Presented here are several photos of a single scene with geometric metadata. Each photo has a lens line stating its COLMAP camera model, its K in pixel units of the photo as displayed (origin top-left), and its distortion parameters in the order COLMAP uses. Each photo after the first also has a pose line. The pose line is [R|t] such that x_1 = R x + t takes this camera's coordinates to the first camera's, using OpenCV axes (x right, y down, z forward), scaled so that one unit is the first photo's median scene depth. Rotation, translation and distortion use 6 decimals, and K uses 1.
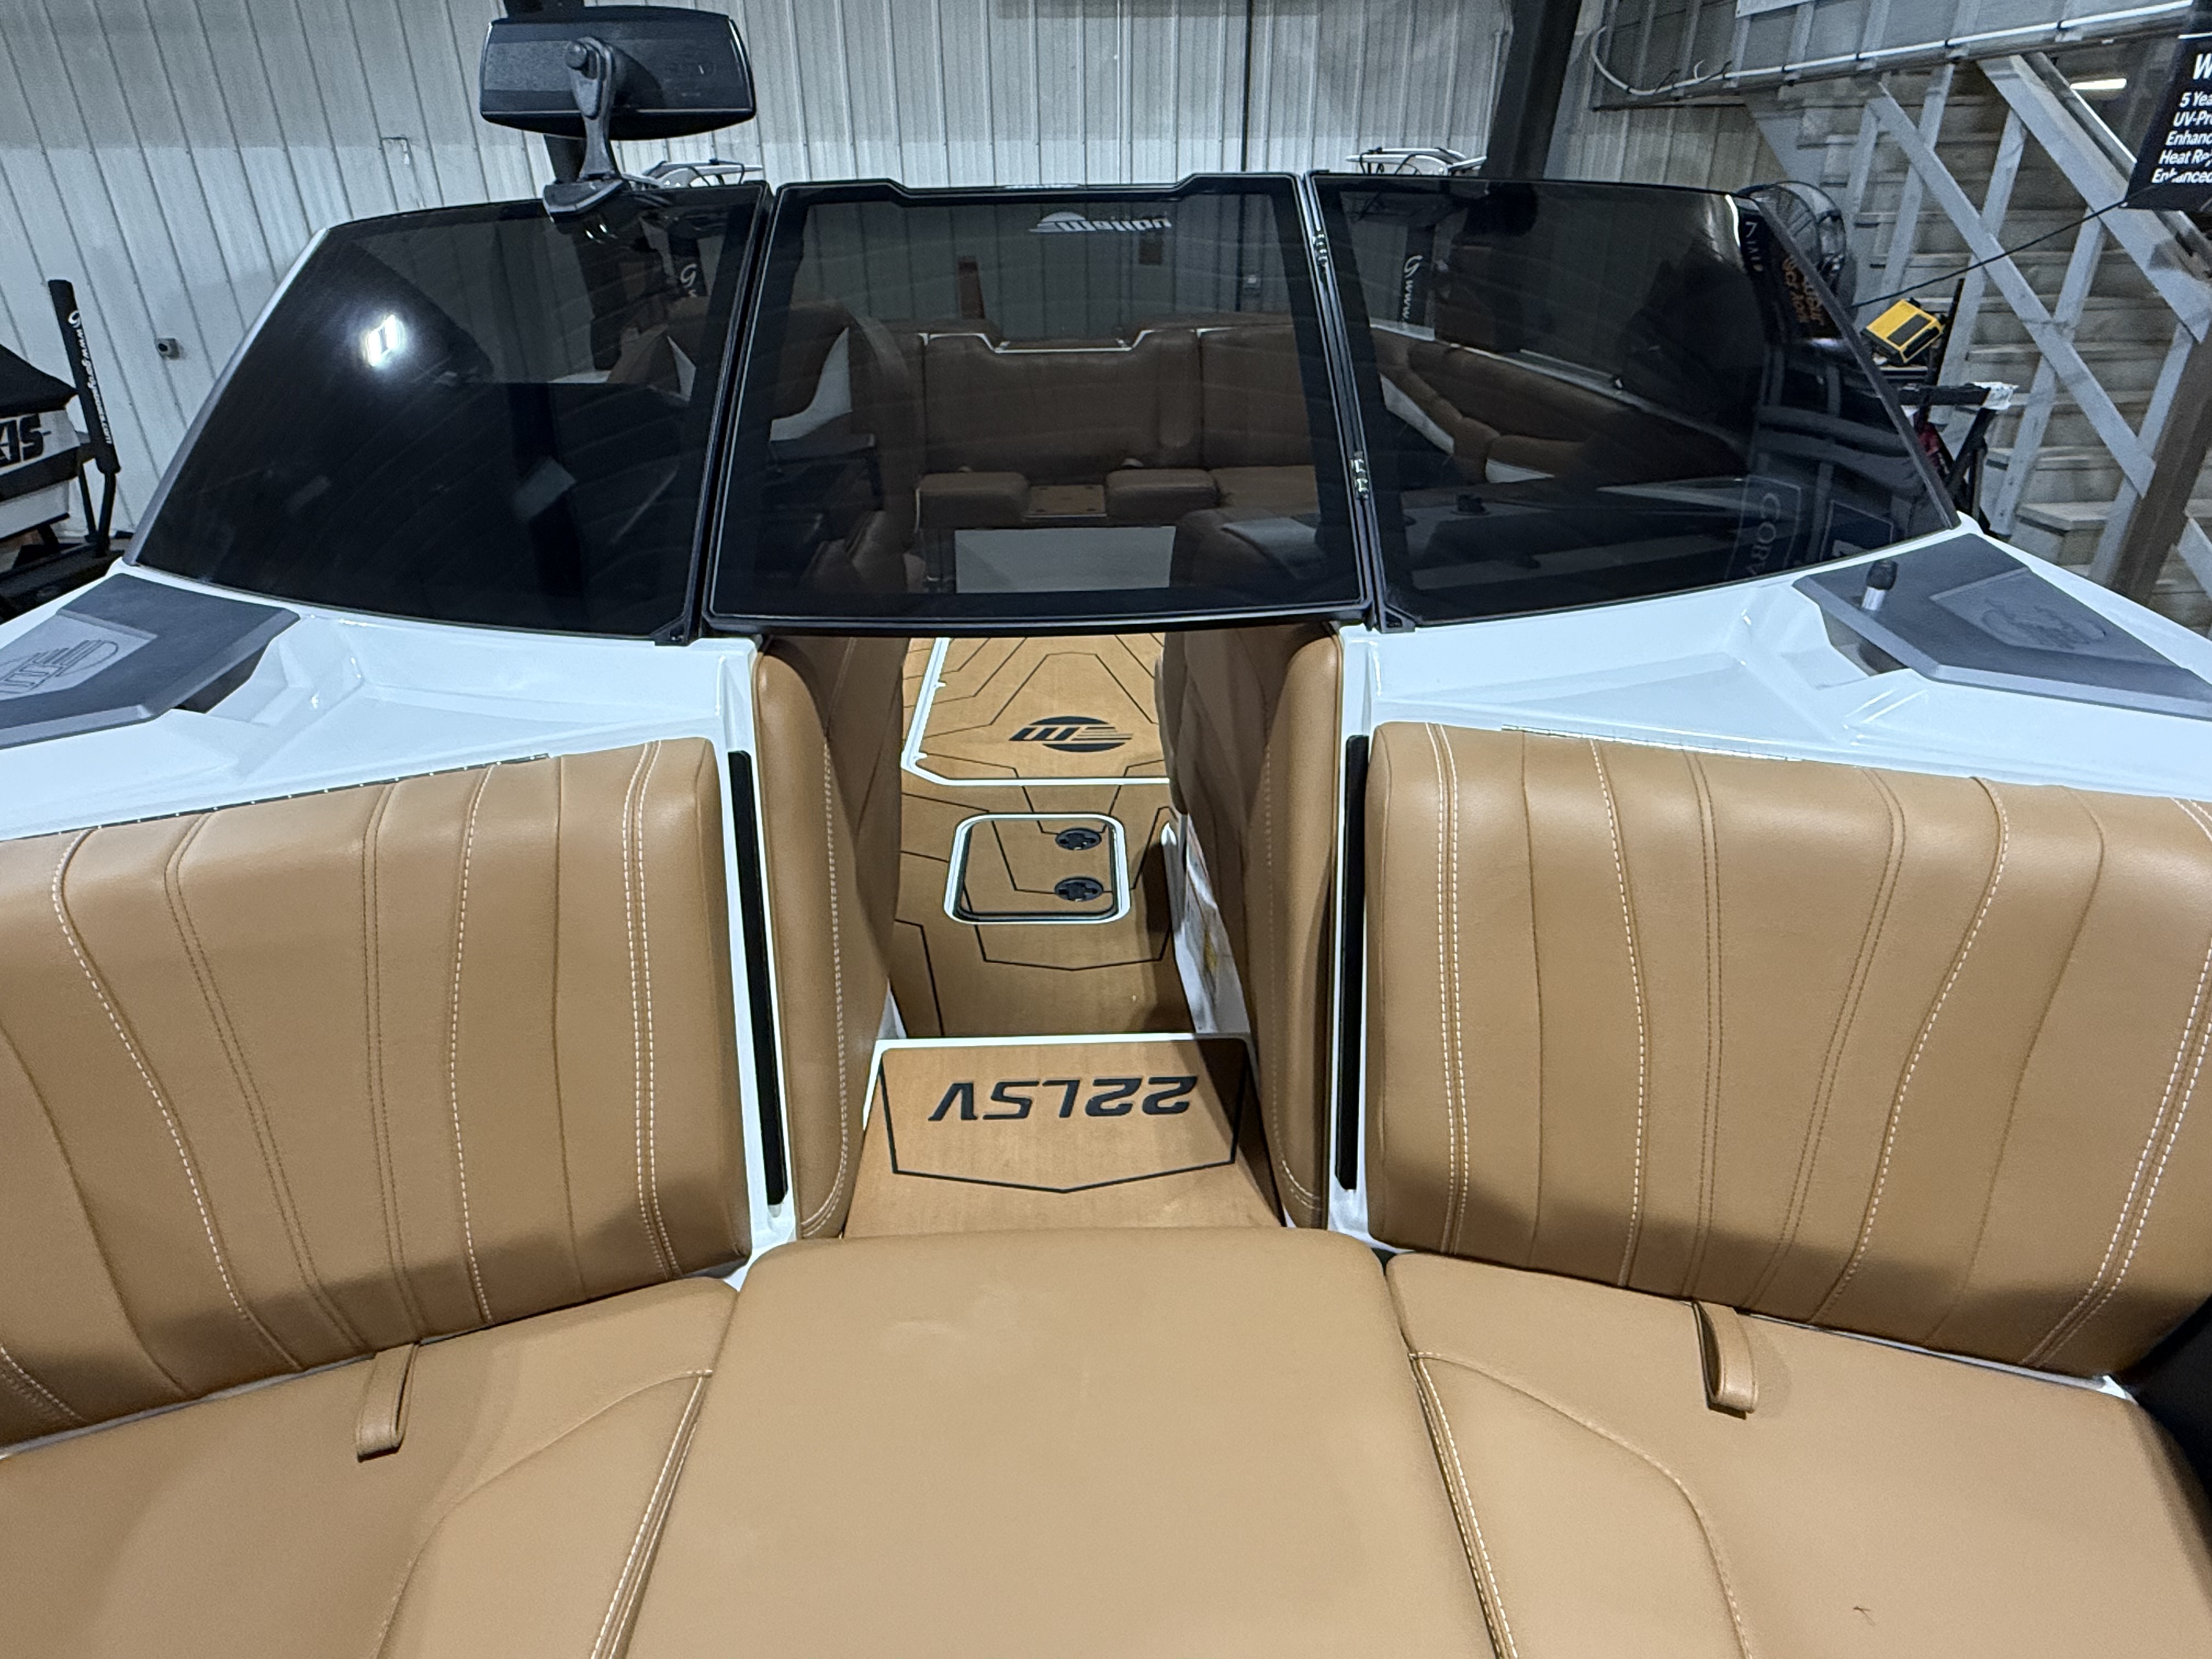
lens RADIAL K [[1257.1, 0, 1091.2], [0, 1257.1, 824.8], [0, 0, 1]] dist [-0.000023, 0.001076]
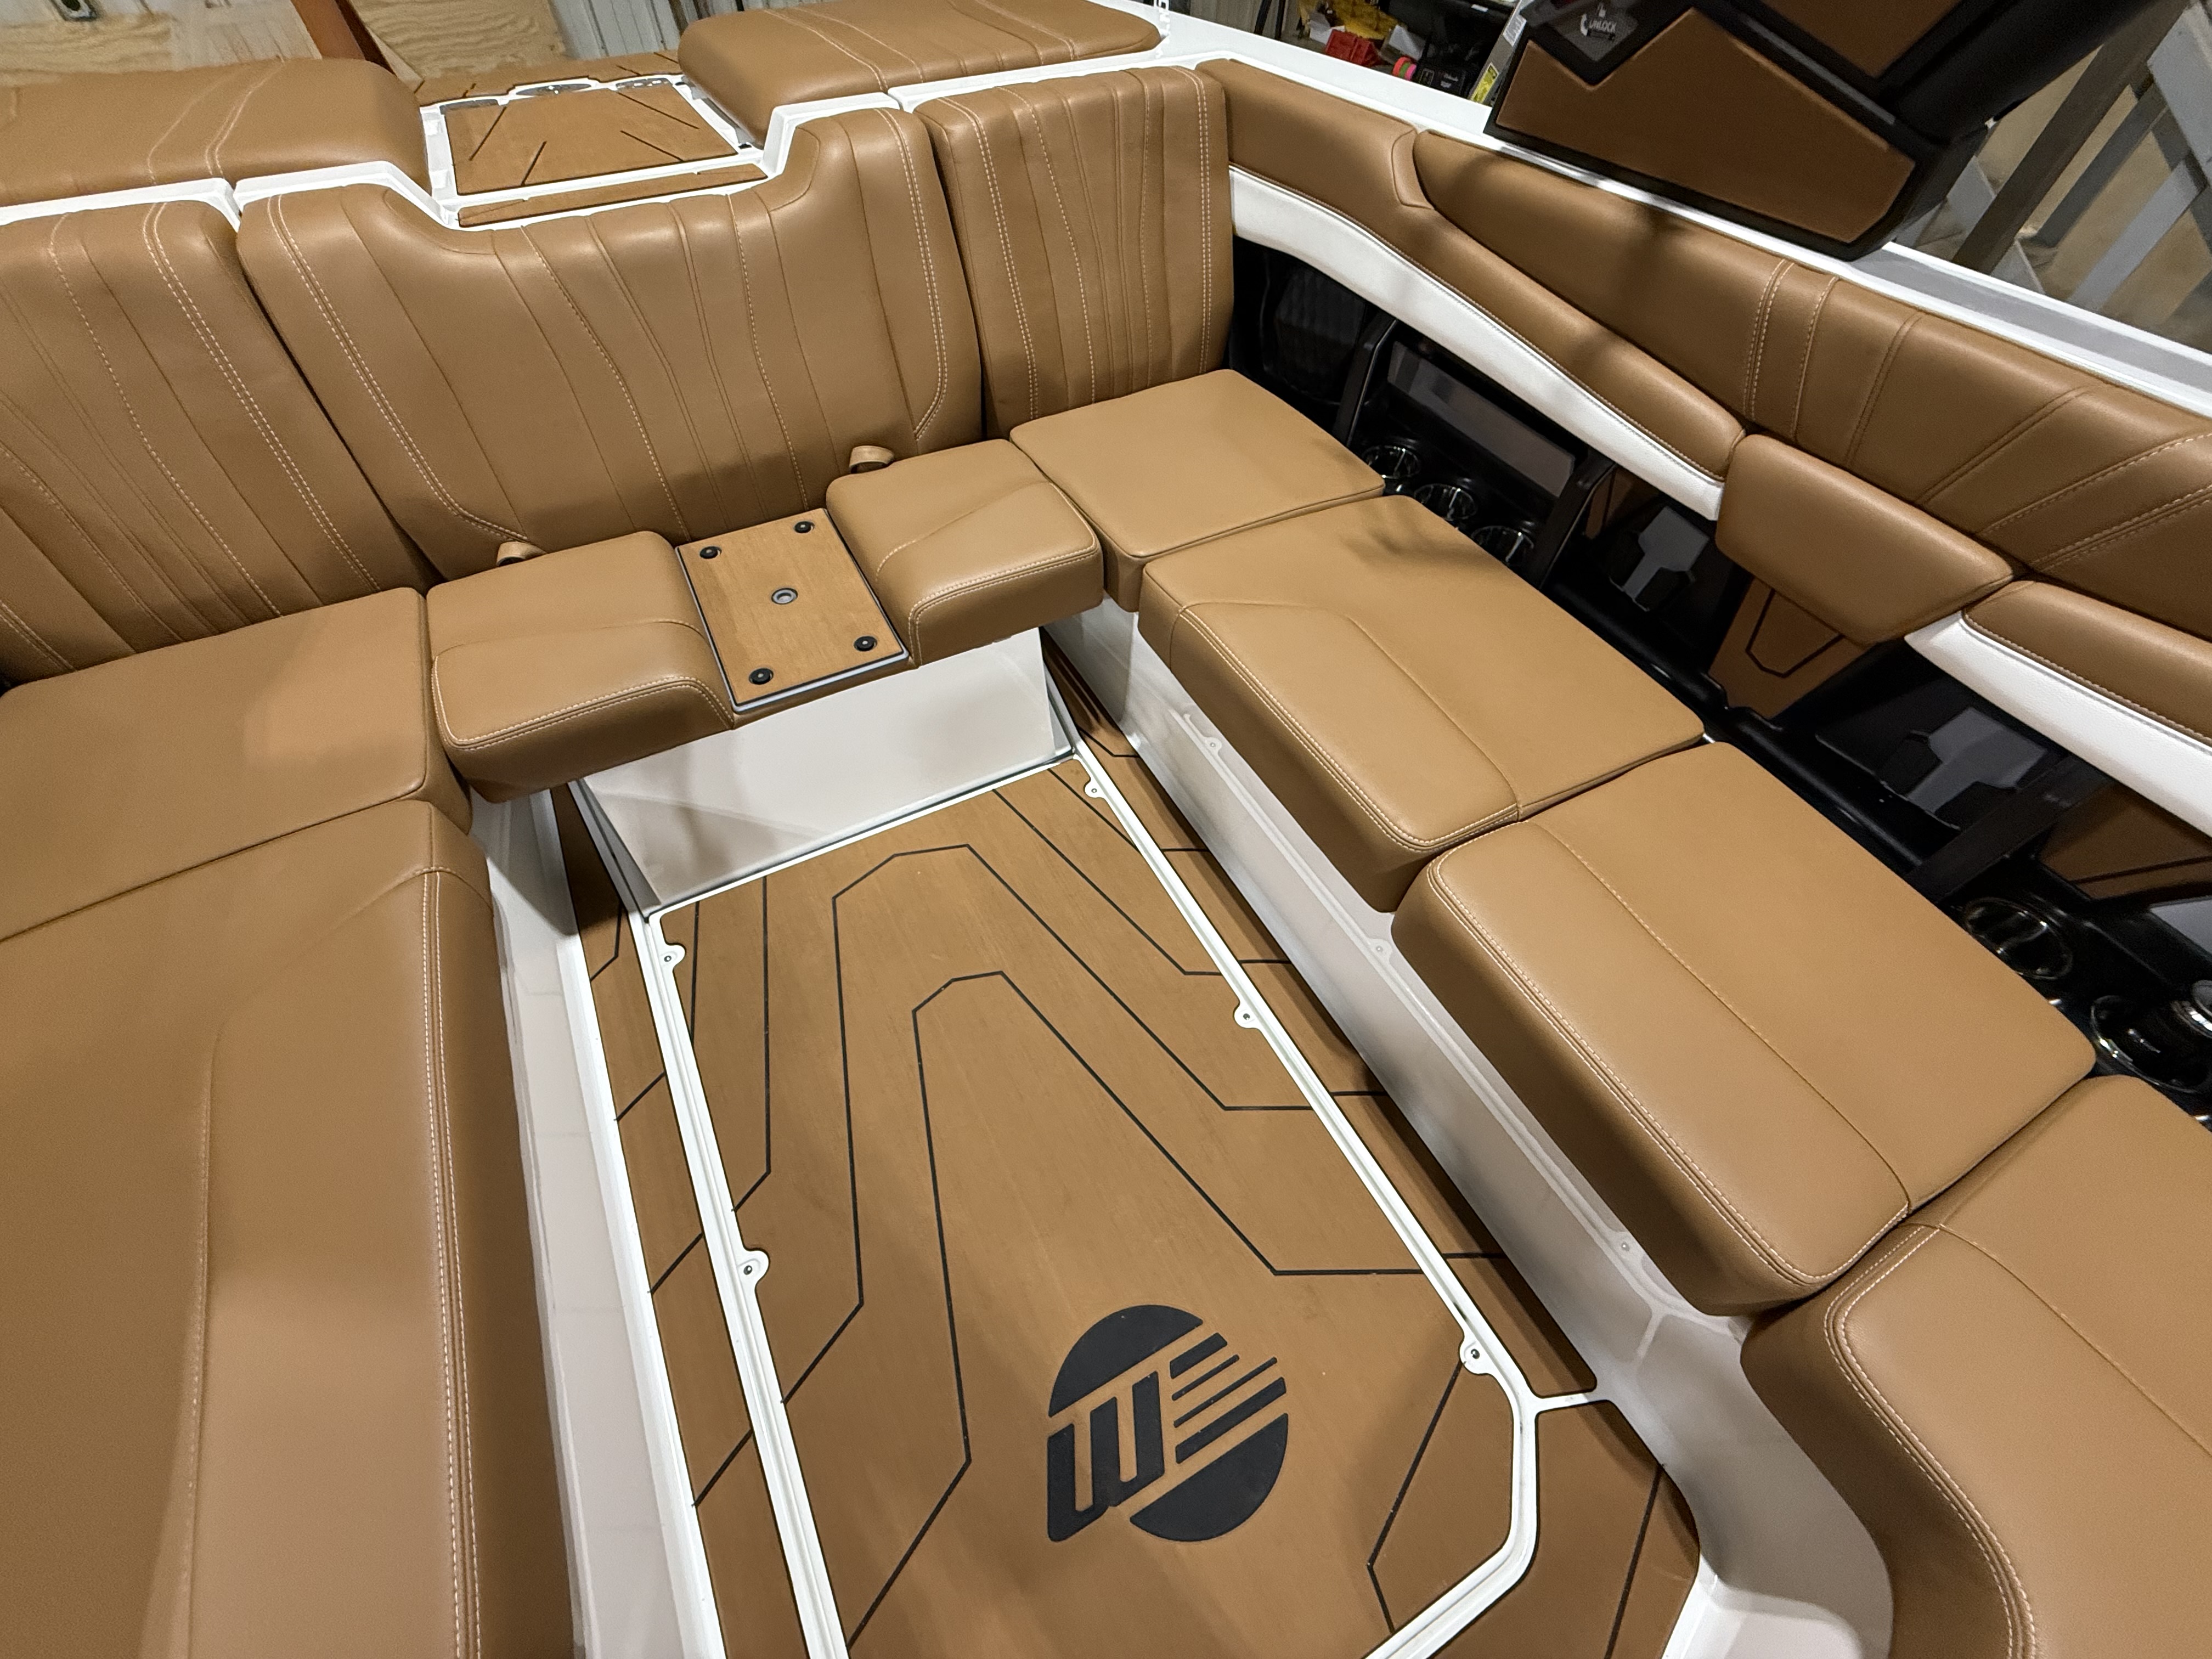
lens RADIAL K [[882.3, 0, 1102.6], [0, 882.3, 827.5], [0, 0, 1]] dist [0.000175, -0.000522]
pose [[0.888991, -0.346857, 0.298974, -0.157744], [0.176688, 0.862148, 0.474850, -1.195232], [-0.422465, -0.369312, 0.827727, 2.384427]]
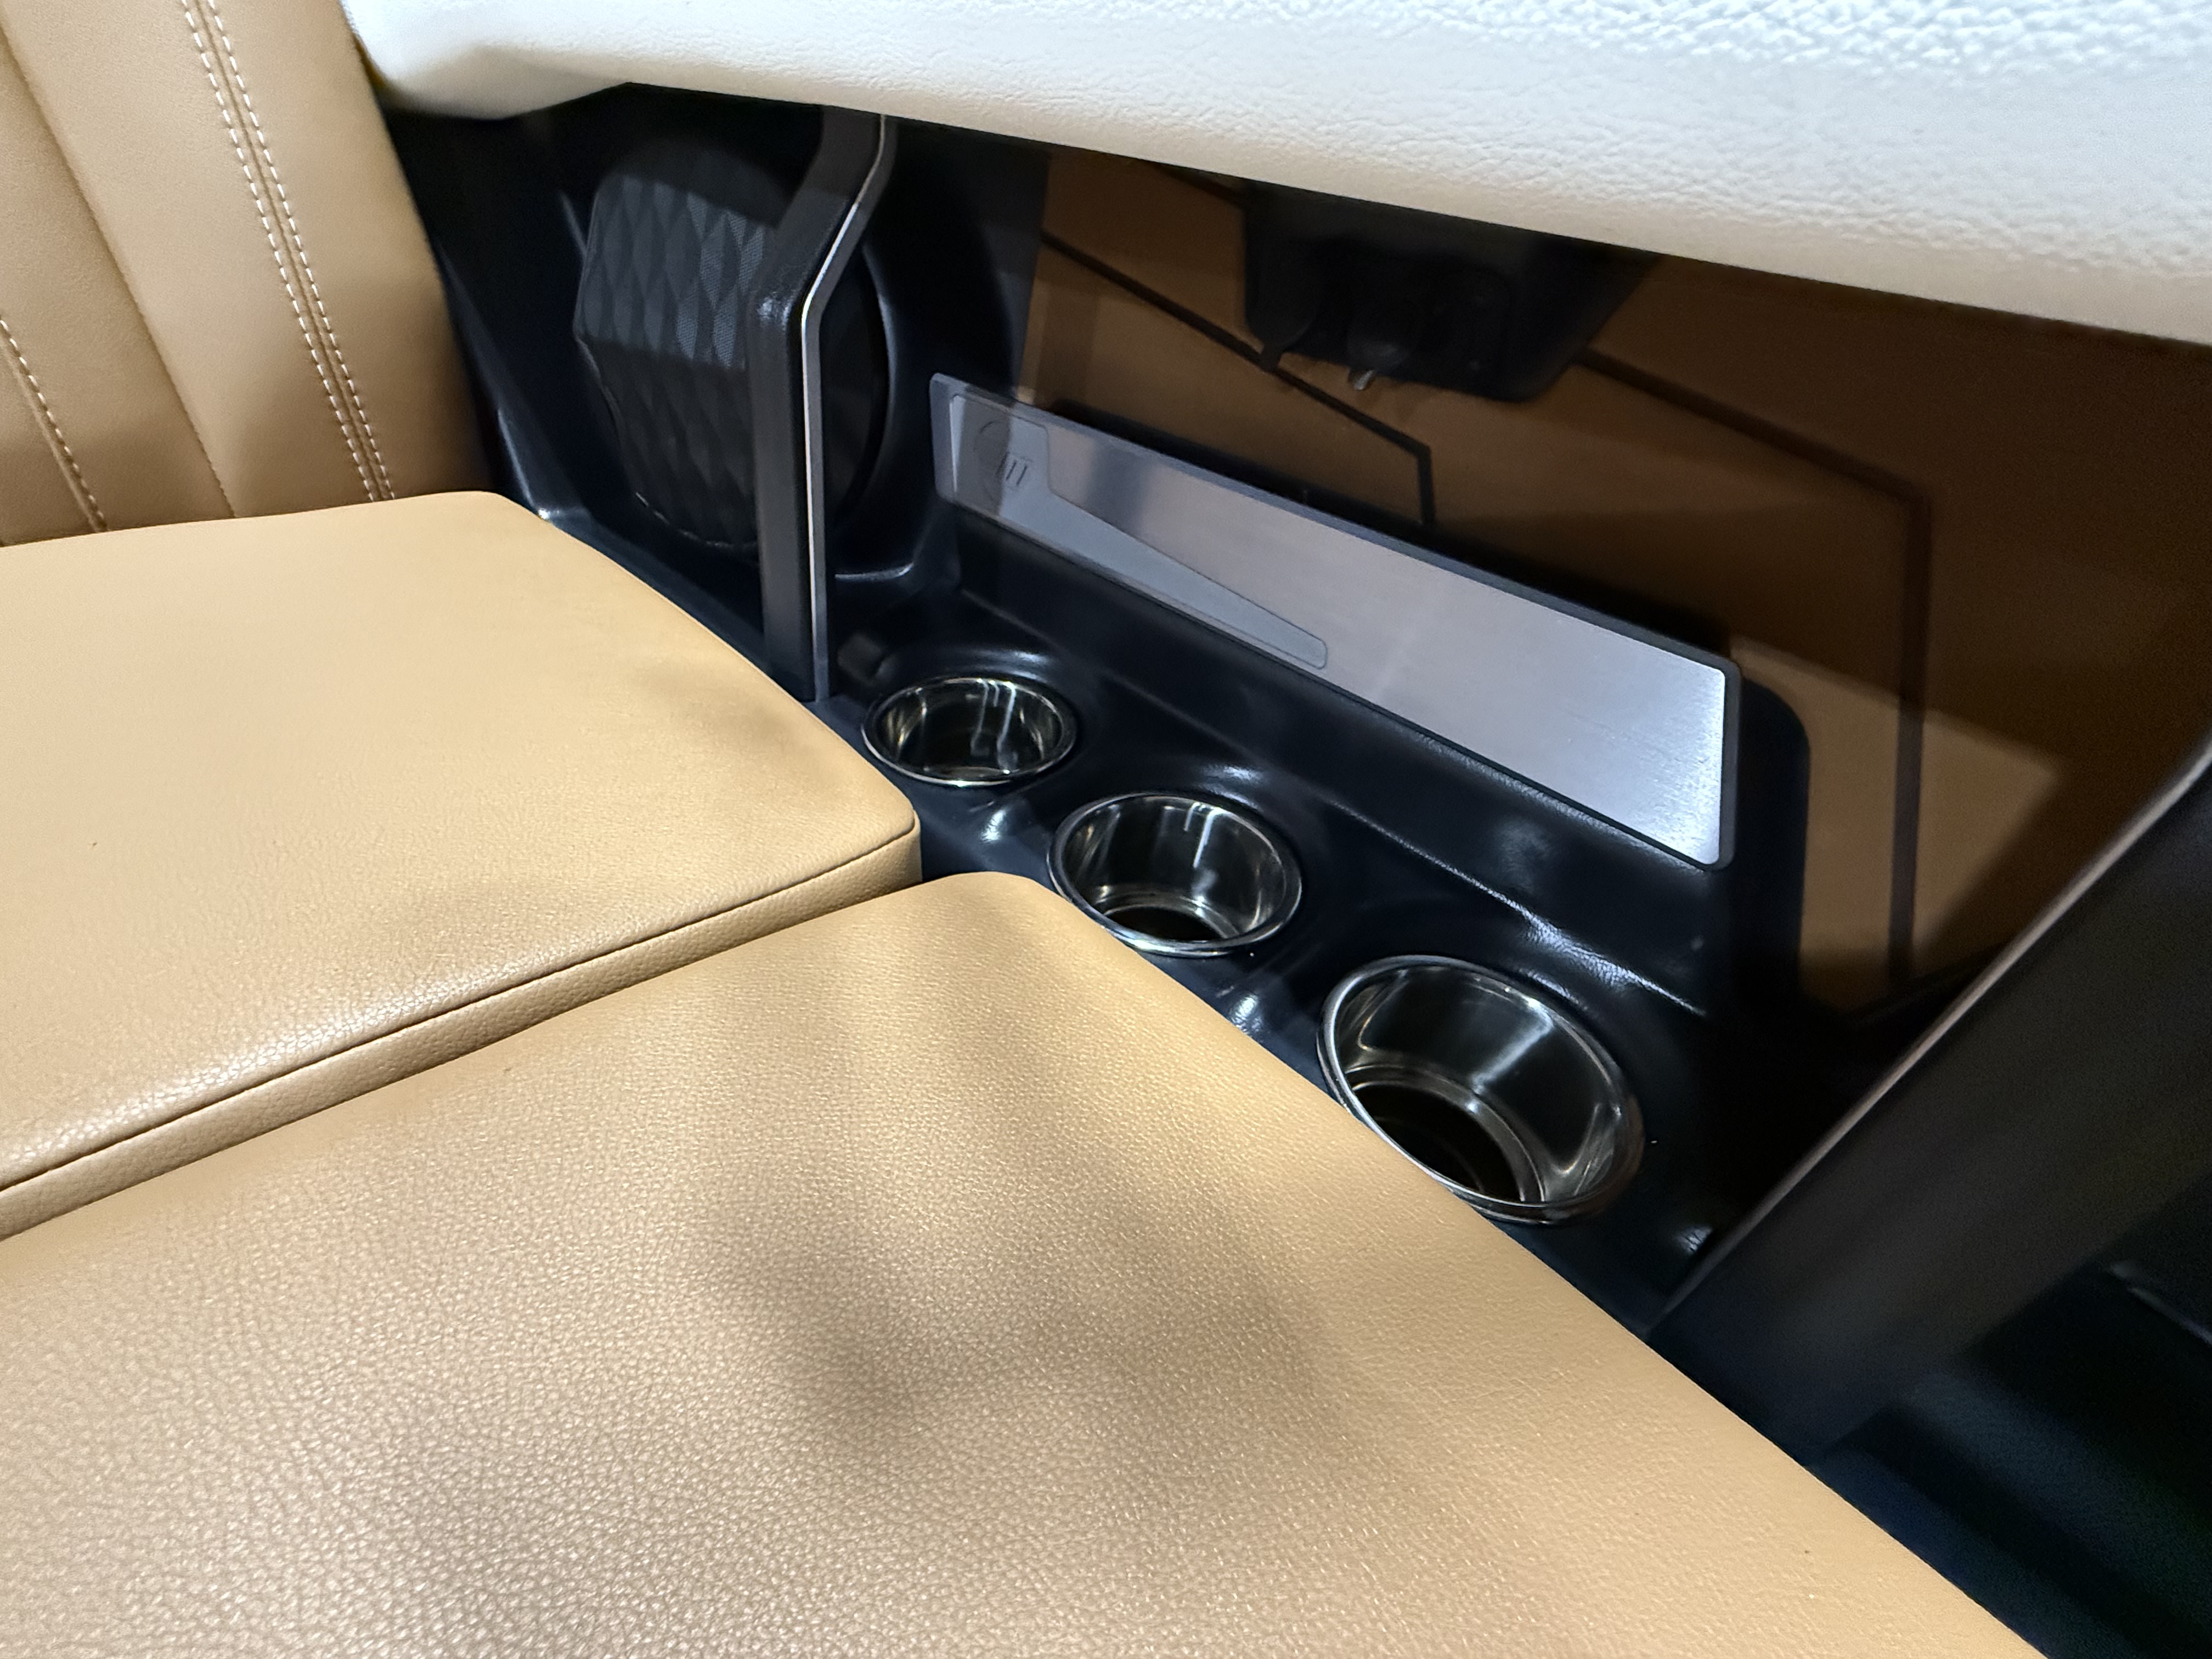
lens RADIAL K [[882.3, 0, 1102.6], [0, 882.3, 827.5], [0, 0, 1]] dist [0.000175, -0.000522]
pose [[0.726084, -0.329203, 0.603678, 0.569982], [0.194320, 0.940395, 0.279101, -1.027731], [-0.659577, -0.085344, 0.746776, 3.134539]]
